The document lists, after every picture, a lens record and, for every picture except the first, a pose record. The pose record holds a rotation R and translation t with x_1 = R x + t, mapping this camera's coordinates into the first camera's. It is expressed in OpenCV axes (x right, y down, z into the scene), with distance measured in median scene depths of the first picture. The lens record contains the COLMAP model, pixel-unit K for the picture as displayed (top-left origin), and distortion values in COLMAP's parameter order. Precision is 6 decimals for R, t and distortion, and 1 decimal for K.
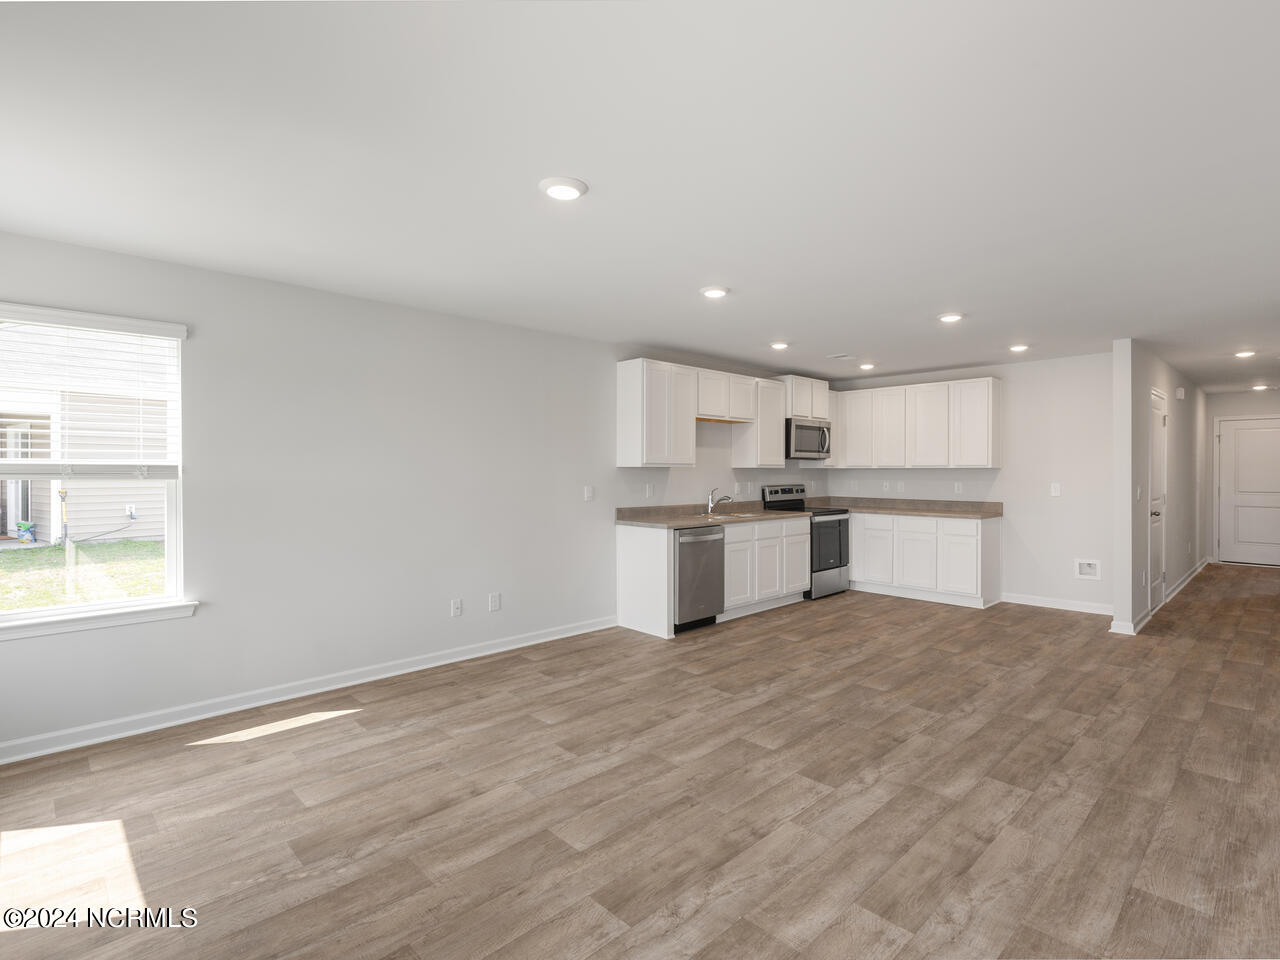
lens RADIAL K [[643.0, 0, 638.2], [0, 643.0, 476.7], [0, 0, 1]] dist [0.000437, -0.000068]
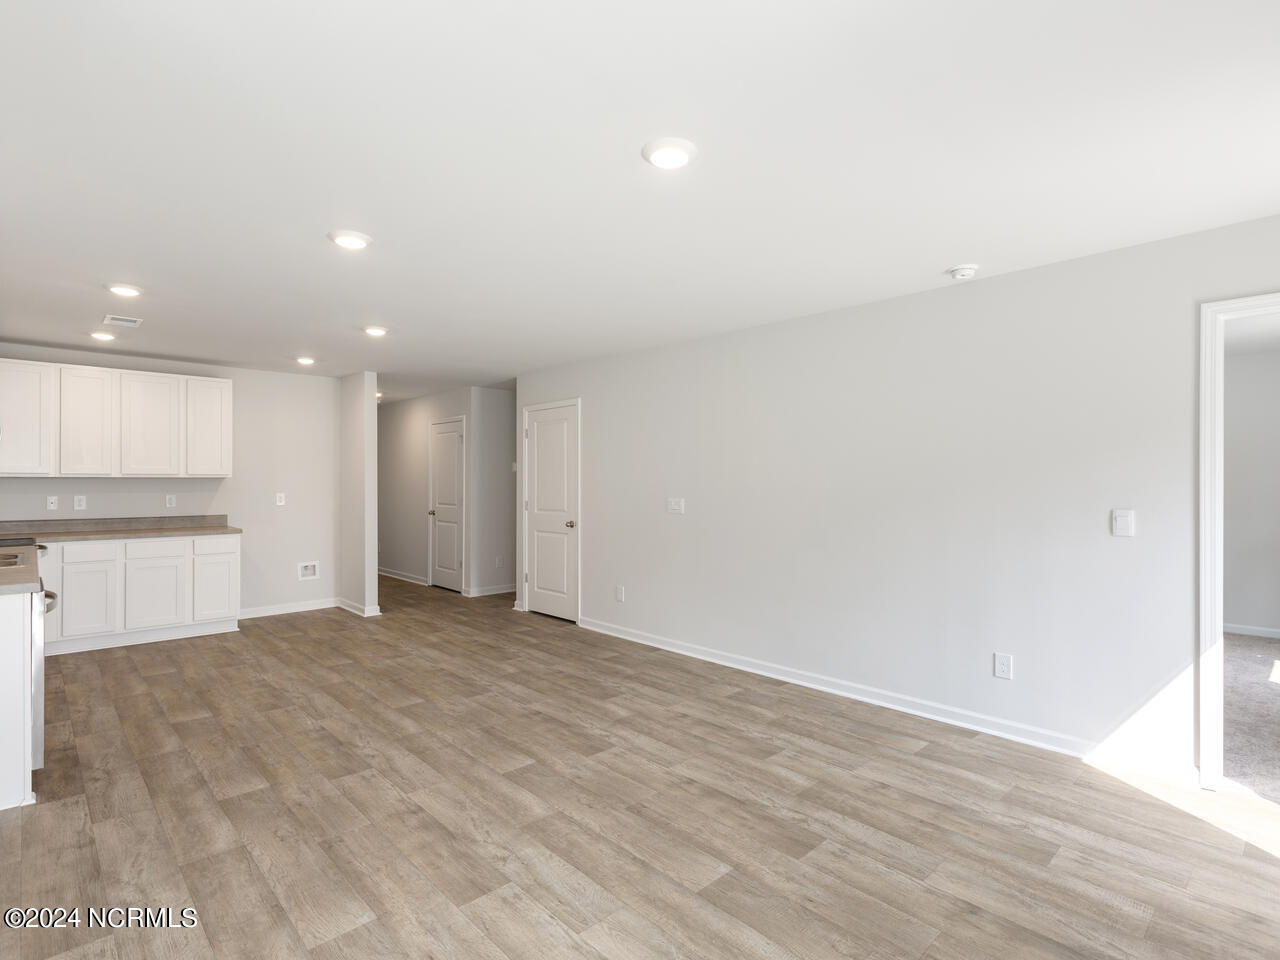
lens RADIAL K [[643.0, 0, 649.4], [0, 643.0, 486.9], [0, 0, 1]] dist [0.000437, -0.000068]
pose [[0.000480, -0.008097, 0.999967, -0.507299], [0.007918, 0.999936, 0.008093, -0.004582], [-0.999969, 0.007913, 0.000544, 0.532713]]
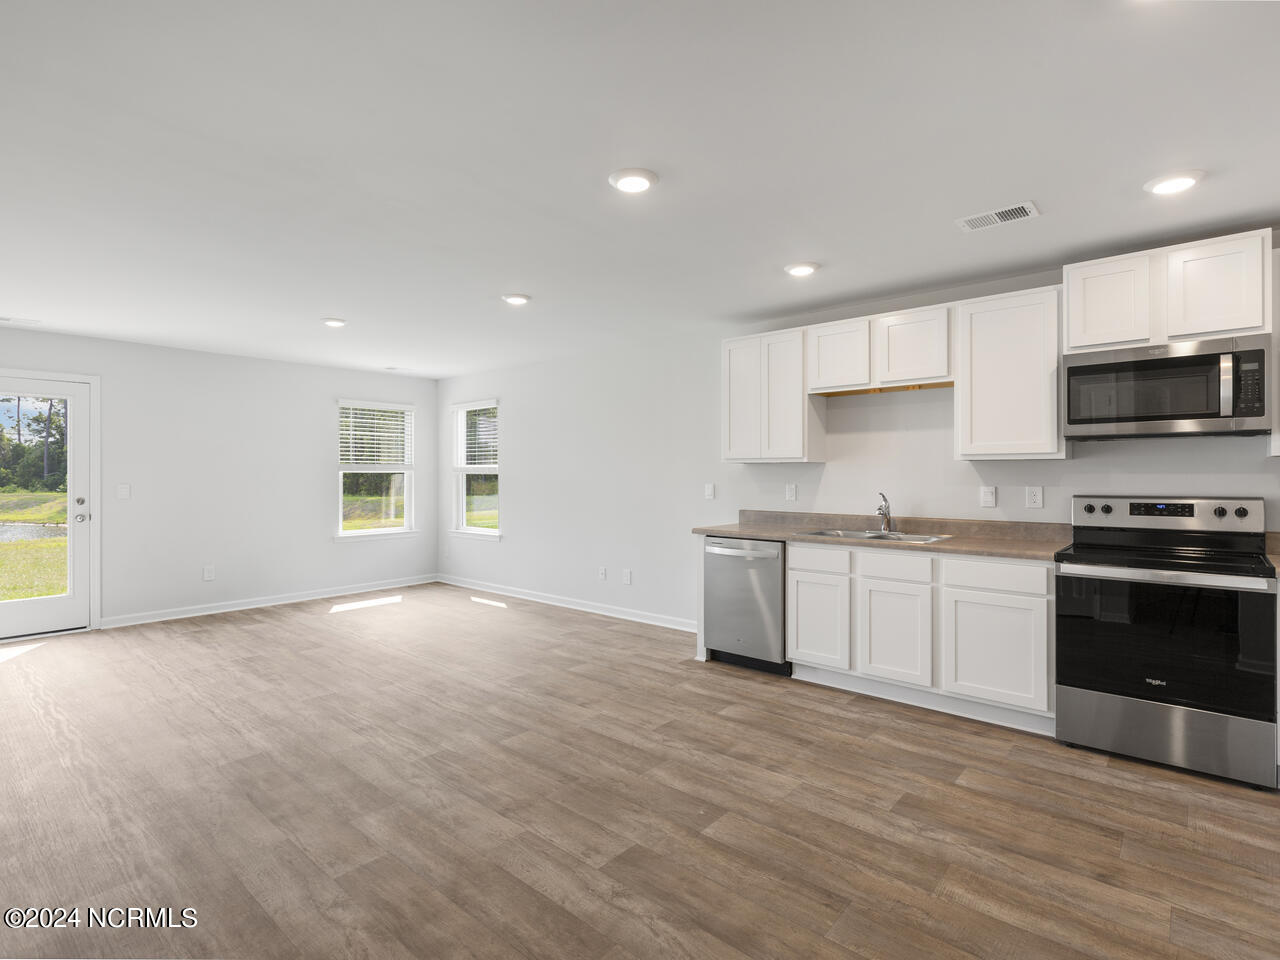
lens RADIAL K [[643.0, 0, 639.3], [0, 643.0, 469.4], [0, 0, 1]] dist [0.000437, -0.000068]
pose [[0.084038, -0.008213, -0.996429, 0.979673], [-0.008023, 0.999928, -0.008918, 0.002145], [0.996430, 0.008744, 0.083967, 0.907521]]
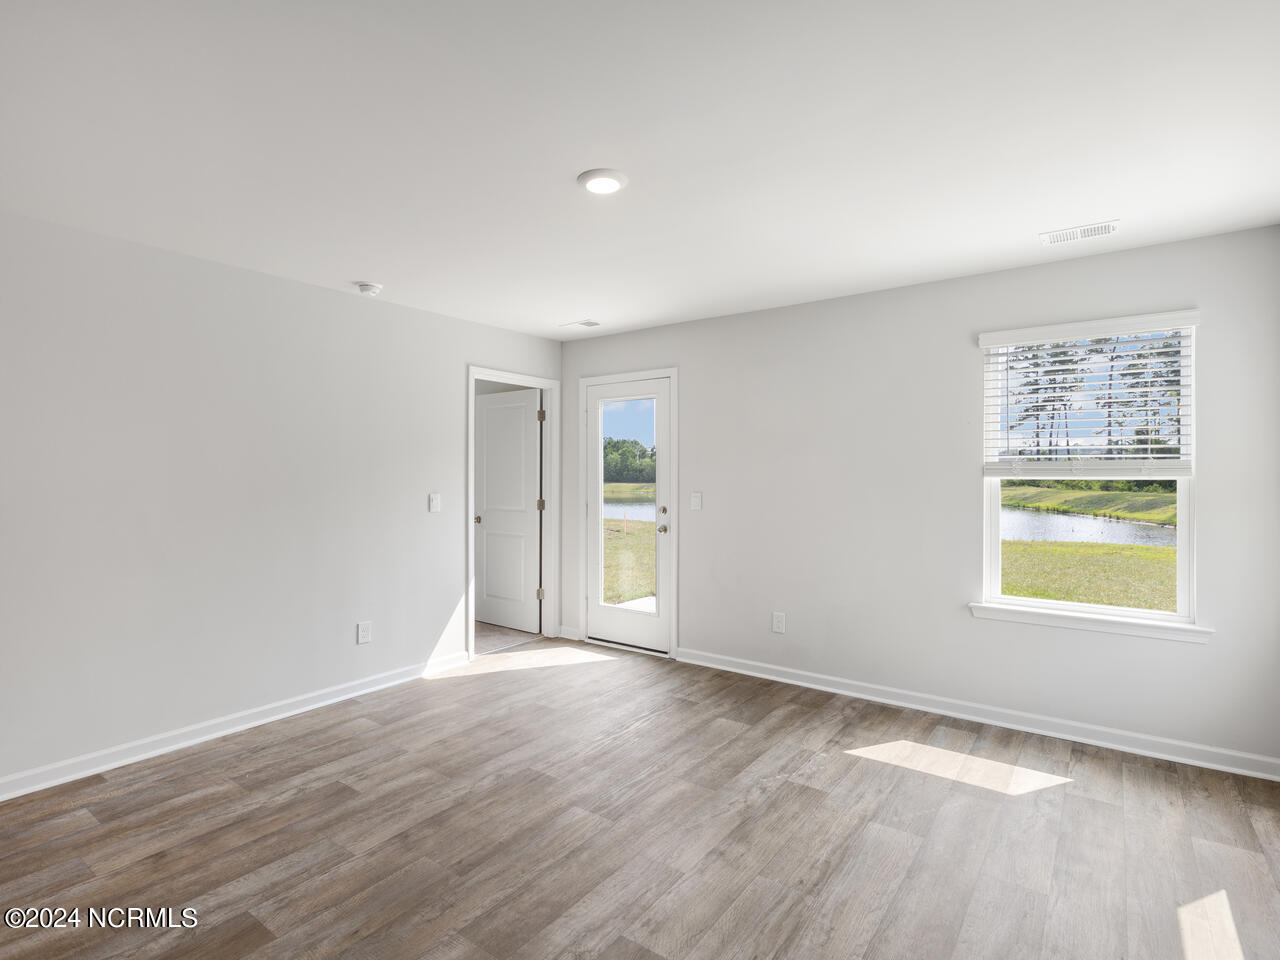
lens RADIAL K [[643.0, 0, 632.5], [0, 643.0, 456.5], [0, 0, 1]] dist [0.000437, -0.000068]
pose [[-0.986871, -0.005442, -0.161420, -0.001291], [-0.002102, 0.999780, -0.020849, -0.007371], [0.161498, -0.020236, -0.986666, 1.023206]]
